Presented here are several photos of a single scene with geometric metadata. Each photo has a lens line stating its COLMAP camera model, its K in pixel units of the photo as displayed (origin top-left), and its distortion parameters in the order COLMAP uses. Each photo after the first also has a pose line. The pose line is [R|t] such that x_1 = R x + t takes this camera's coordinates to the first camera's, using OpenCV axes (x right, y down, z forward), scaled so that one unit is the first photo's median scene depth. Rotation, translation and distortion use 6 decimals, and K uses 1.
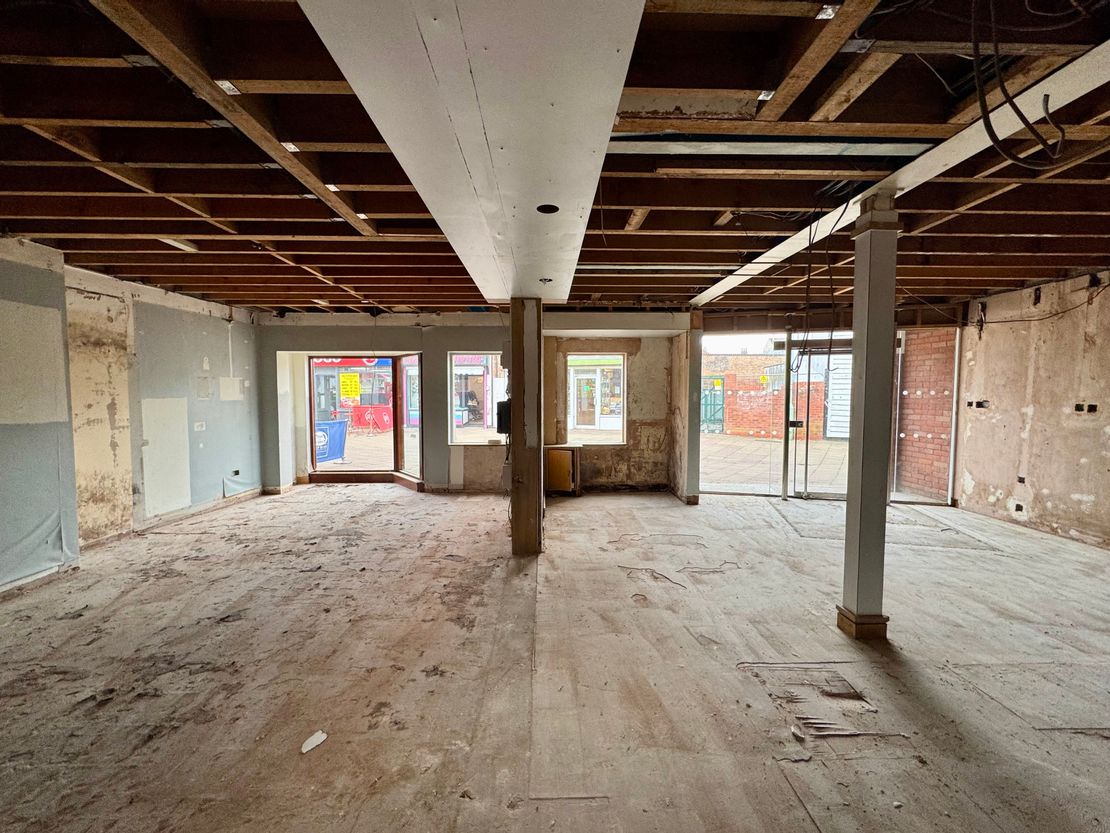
lens RADIAL K [[445.4, 0, 554.8], [0, 445.4, 415.2], [0, 0, 1]] dist [0.001775, 0.000020]
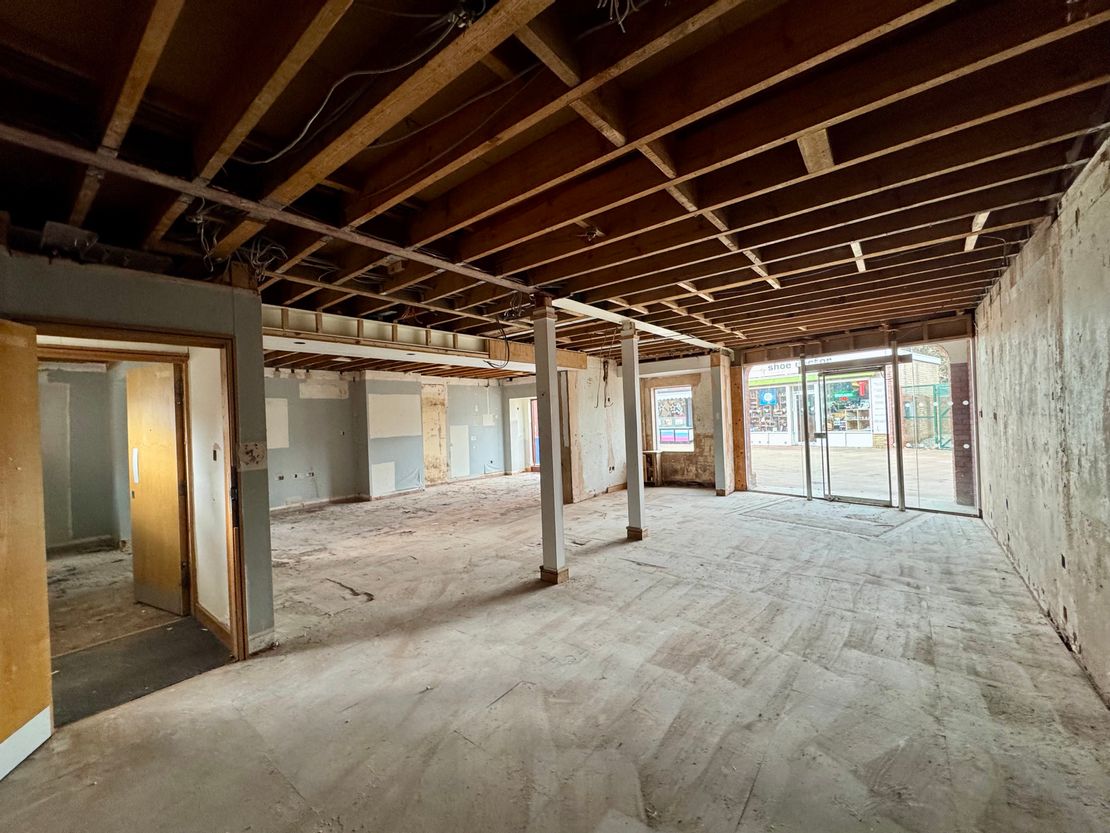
lens RADIAL K [[445.4, 0, 556.2], [0, 445.4, 416.6], [0, 0, 1]] dist [0.001775, 0.000020]
pose [[0.772199, -0.034010, -0.634469, 0.756437], [0.007958, 0.999006, -0.043865, 0.016160], [0.635331, 0.028824, 0.771702, -0.343490]]
